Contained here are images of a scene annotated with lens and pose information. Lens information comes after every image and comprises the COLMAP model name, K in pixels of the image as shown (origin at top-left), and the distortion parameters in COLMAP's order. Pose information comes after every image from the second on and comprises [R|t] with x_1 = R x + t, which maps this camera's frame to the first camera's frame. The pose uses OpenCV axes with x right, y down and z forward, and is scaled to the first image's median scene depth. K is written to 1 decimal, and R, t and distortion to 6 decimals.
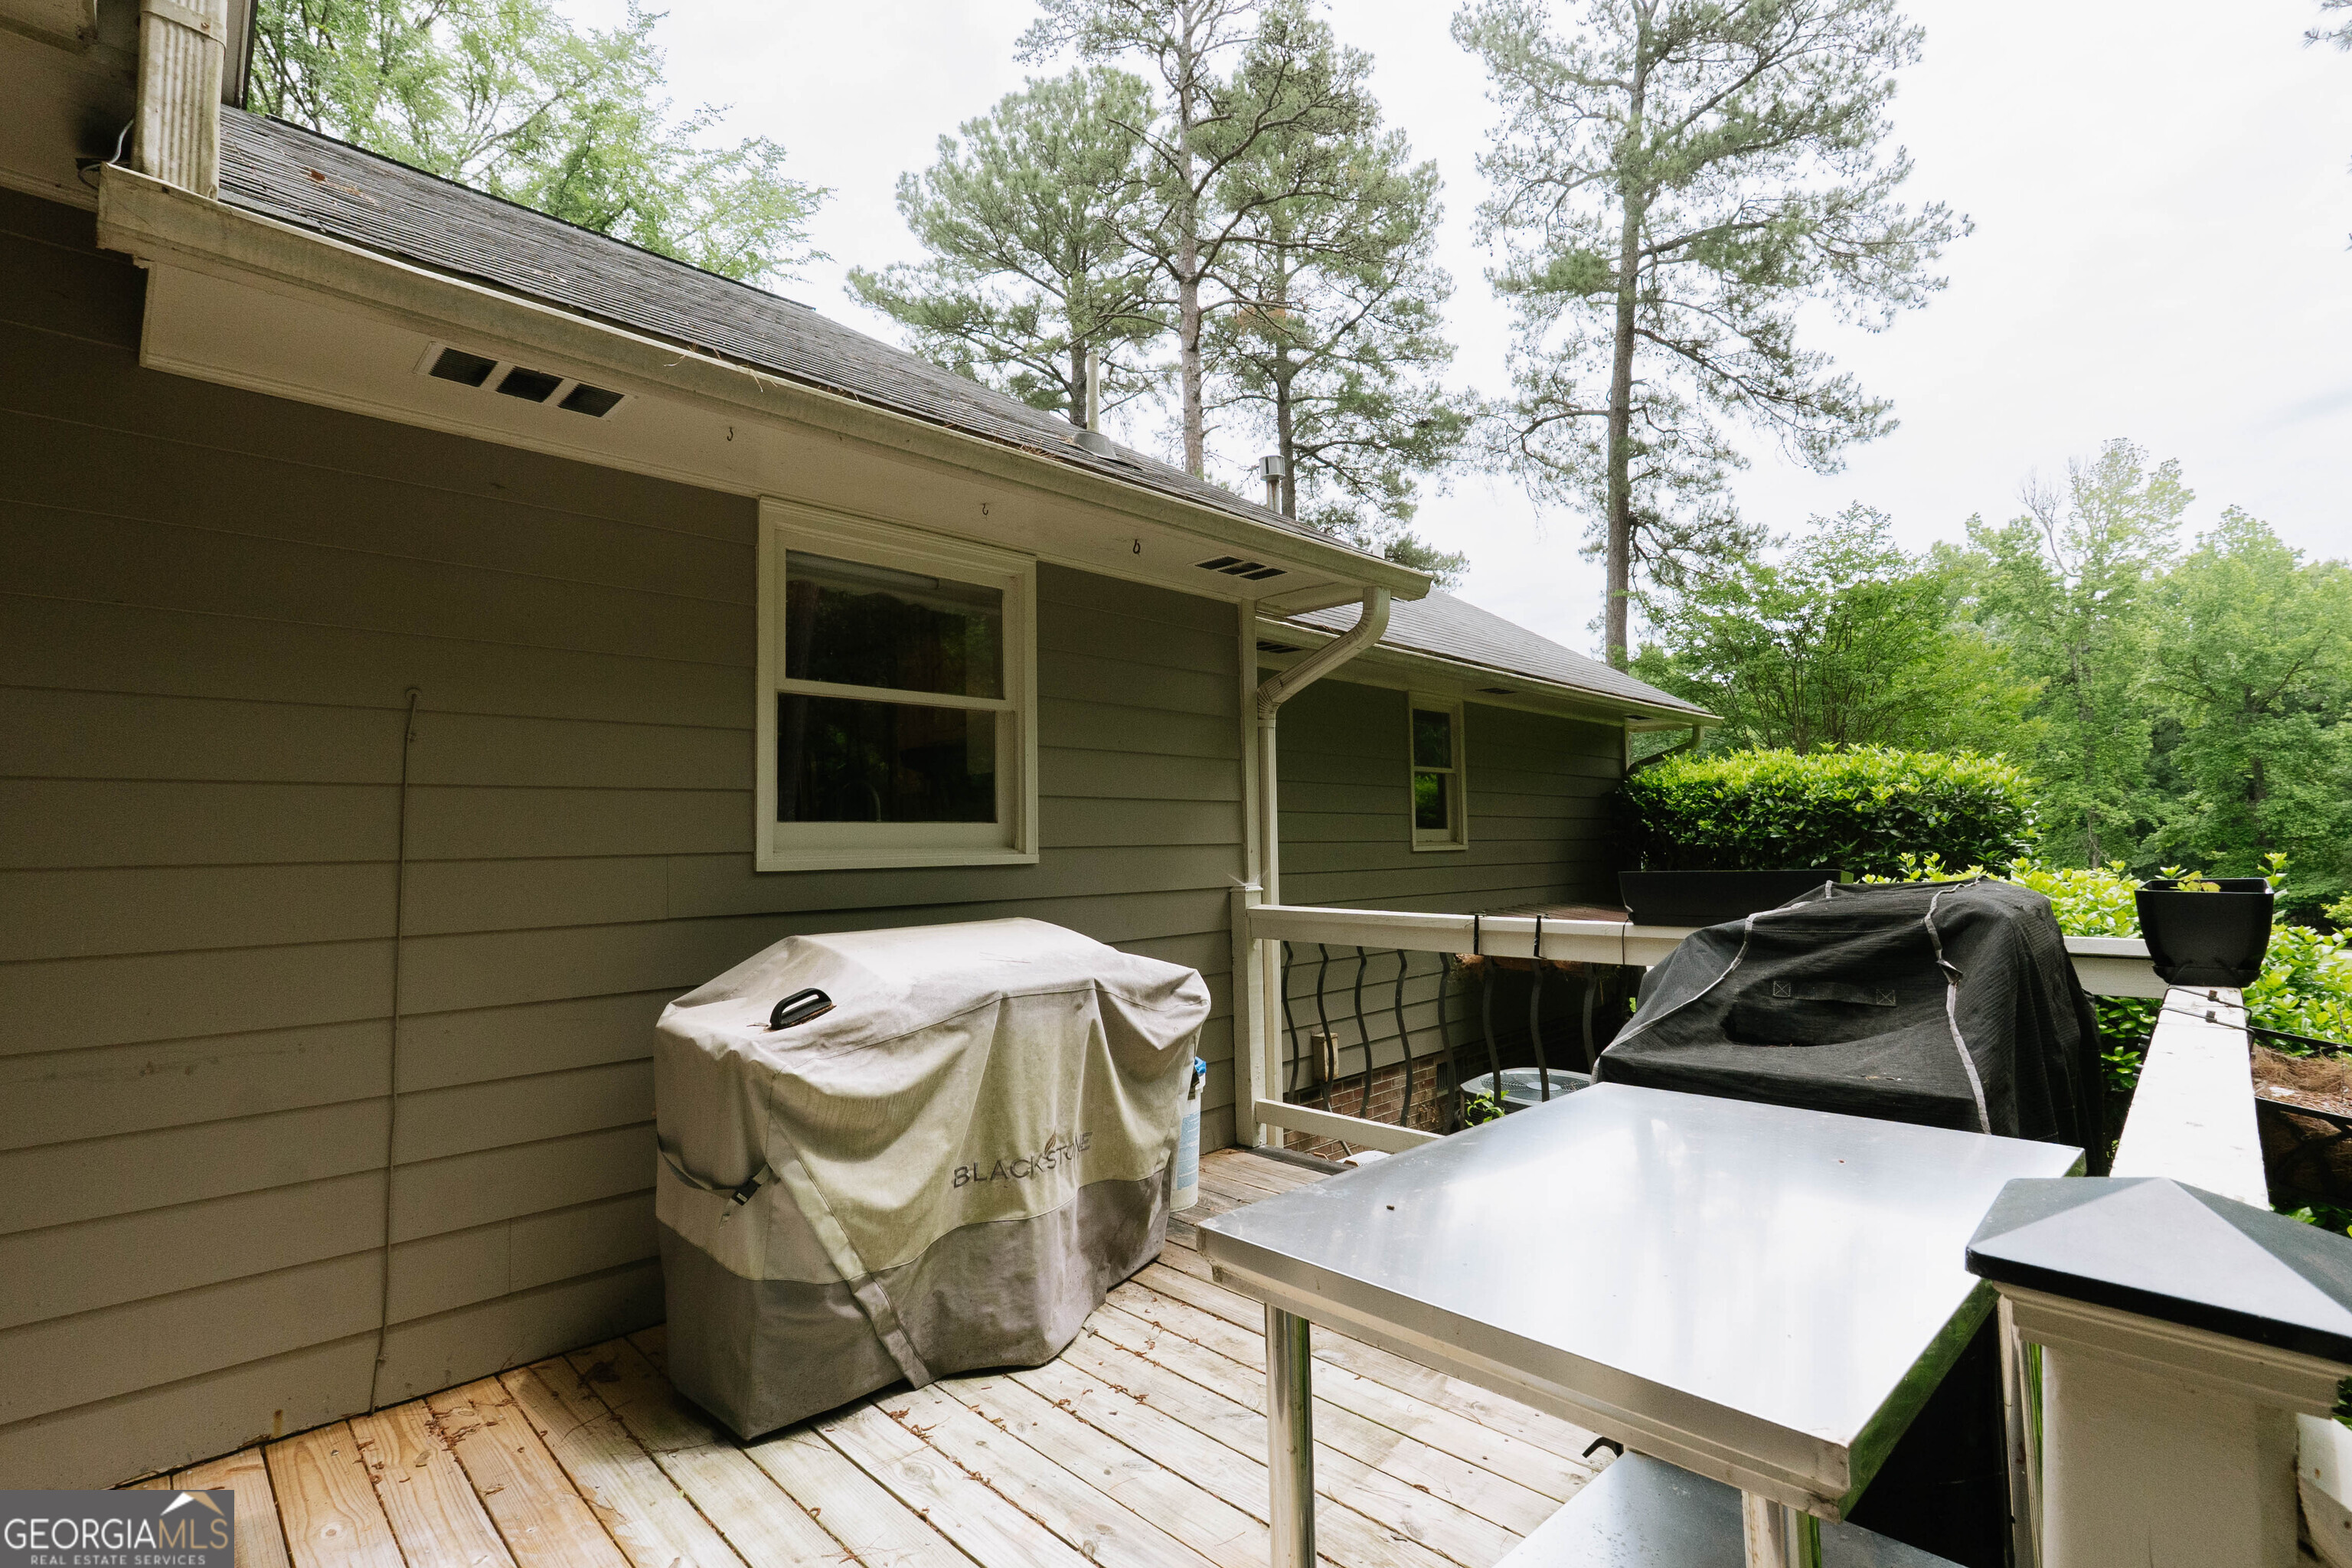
lens RADIAL K [[1075.3, 0, 1172.2], [0, 1075.3, 786.3], [0, 0, 1]] dist [-0.006861, 0.000538]
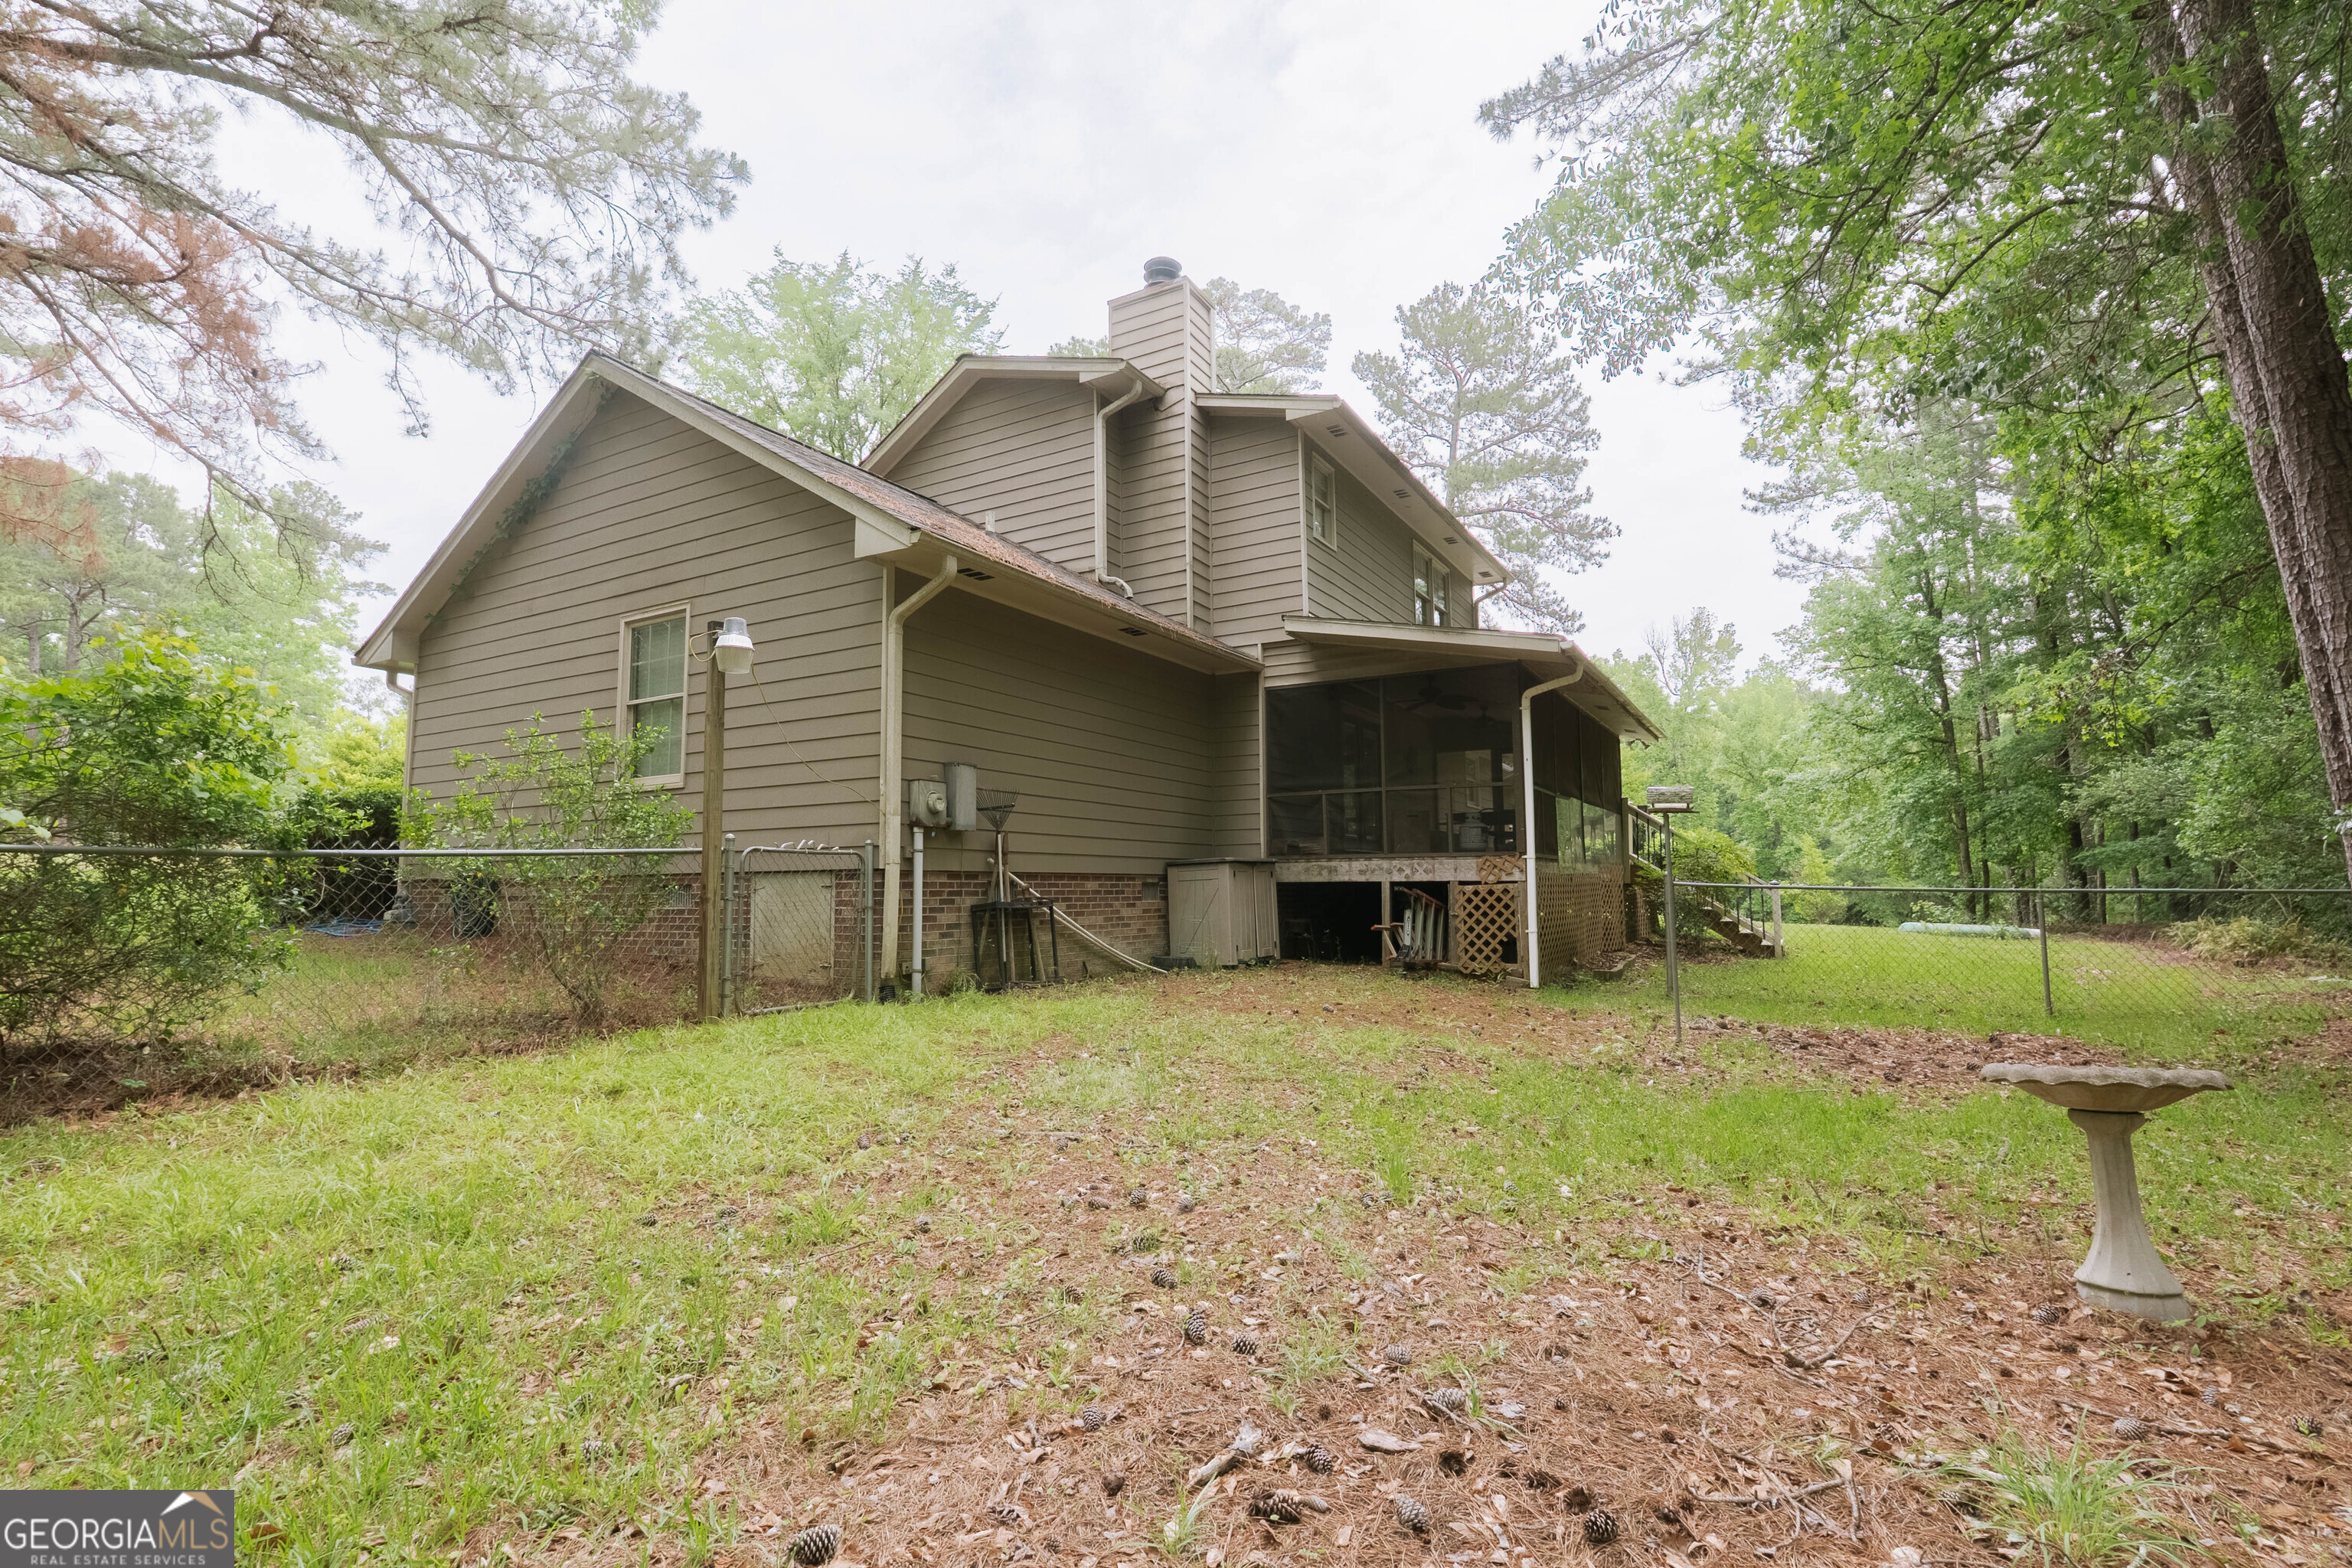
lens RADIAL K [[1075.3, 0, 1172.2], [0, 1075.3, 786.3], [0, 0, 1]] dist [-0.006861, 0.000538]
pose [[0.967942, 0.035508, 0.248651, -0.217585], [-0.024596, 0.998599, -0.046854, 0.019761], [-0.249967, 0.039236, 0.967459, -0.284490]]
